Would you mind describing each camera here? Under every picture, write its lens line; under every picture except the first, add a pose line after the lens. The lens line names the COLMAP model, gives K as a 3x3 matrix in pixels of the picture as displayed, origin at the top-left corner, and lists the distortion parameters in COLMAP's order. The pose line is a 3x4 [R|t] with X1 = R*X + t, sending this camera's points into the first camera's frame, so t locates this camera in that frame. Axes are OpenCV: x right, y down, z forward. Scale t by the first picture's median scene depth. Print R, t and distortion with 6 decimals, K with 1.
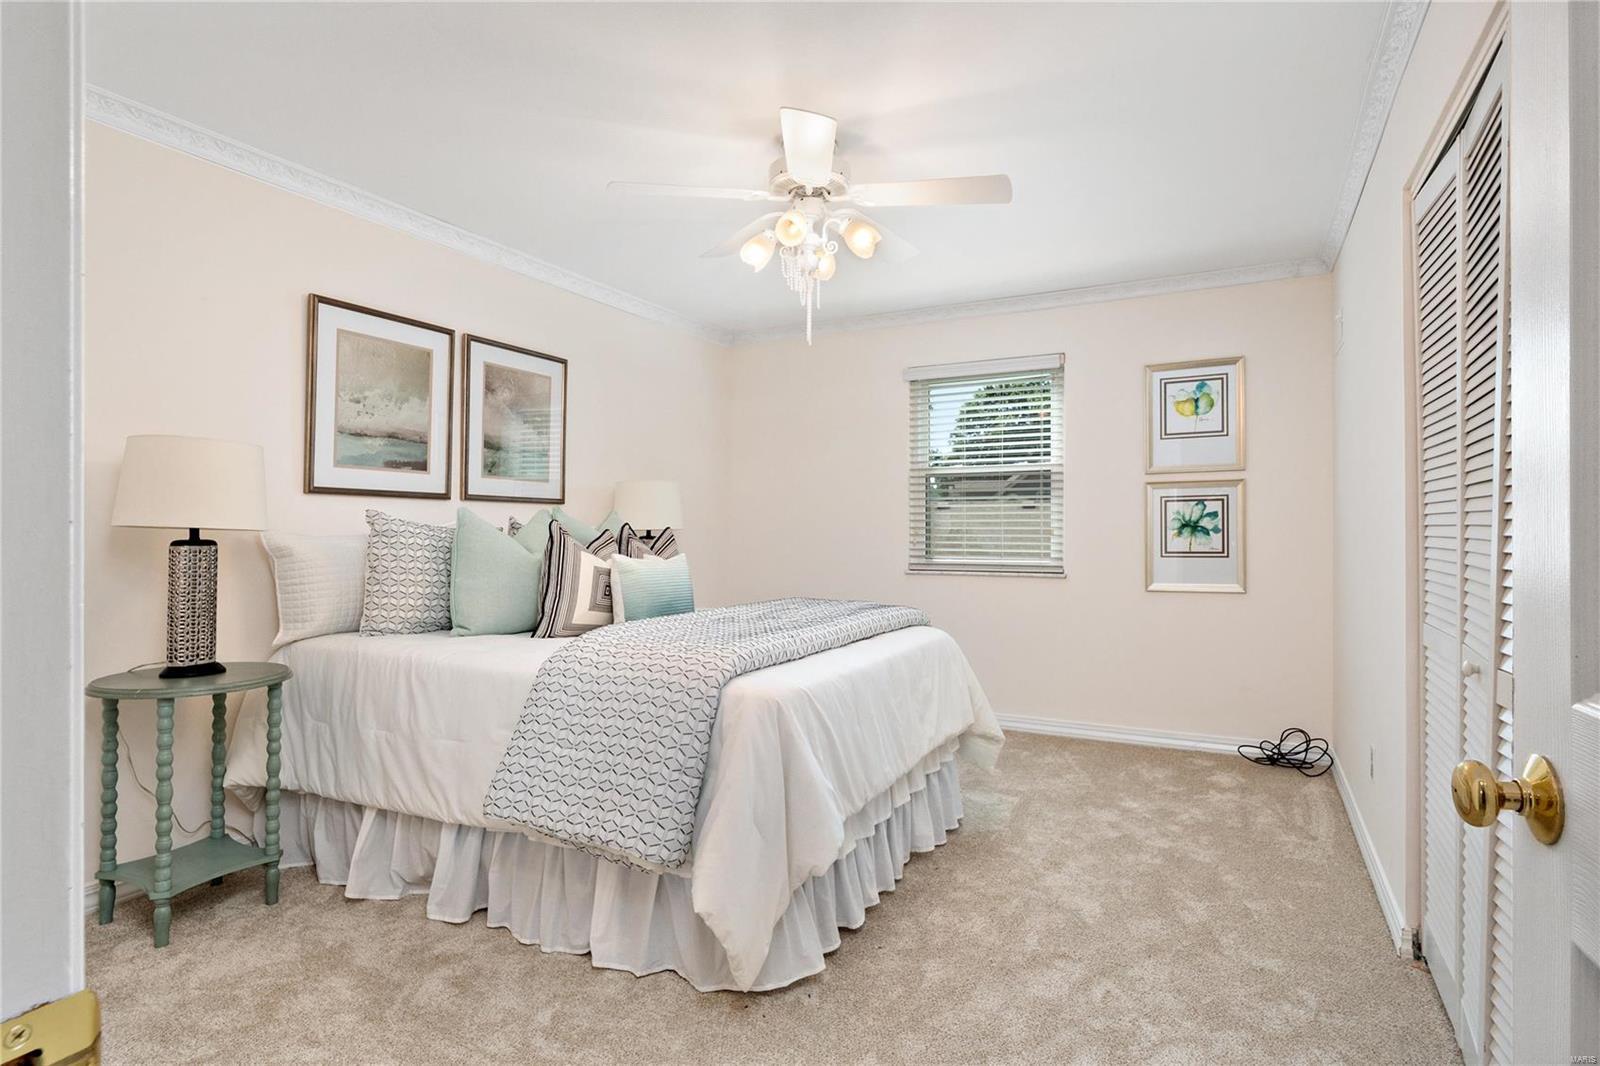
lens RADIAL K [[829.2, 0, 799.9], [0, 829.2, 526.1], [0, 0, 1]] dist [-0.005462, -0.000632]
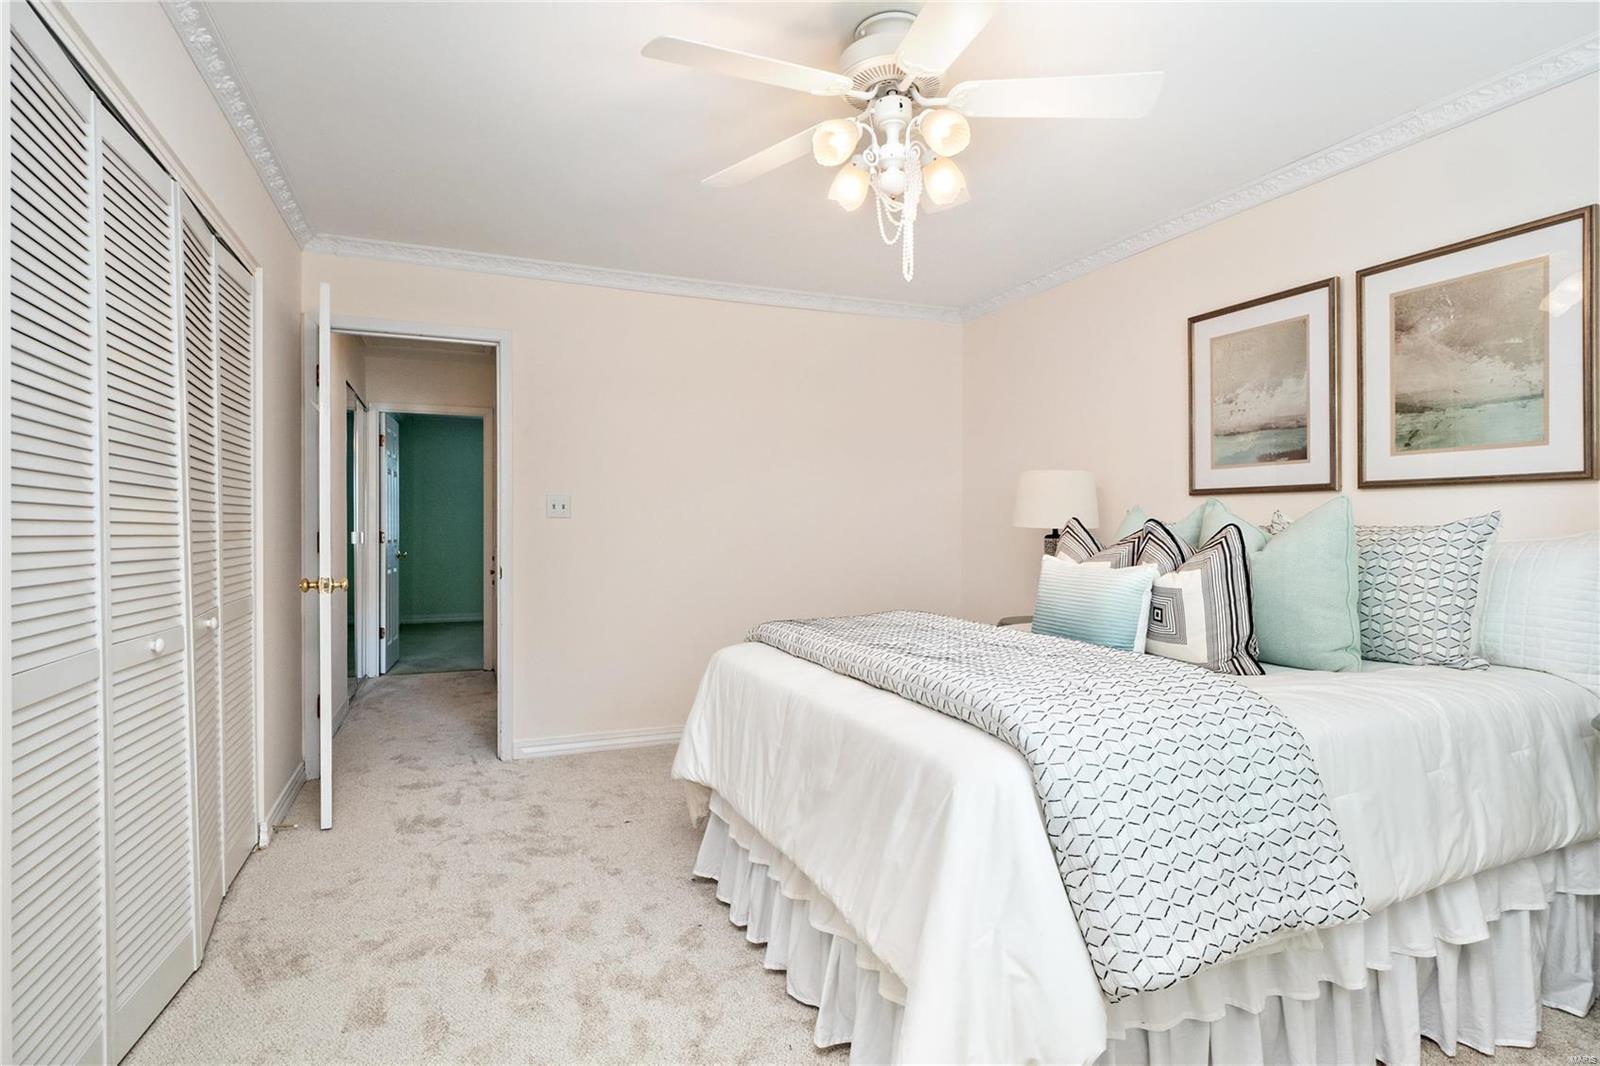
lens RADIAL K [[829.2, 0, 800.7], [0, 829.2, 531.4], [0, 0, 1]] dist [-0.005462, -0.000632]
pose [[-0.633620, 0.003778, -0.773635, 0.538553], [0.004152, 0.999990, 0.001483, 0.004328], [0.773633, -0.002273, -0.633629, 1.142255]]
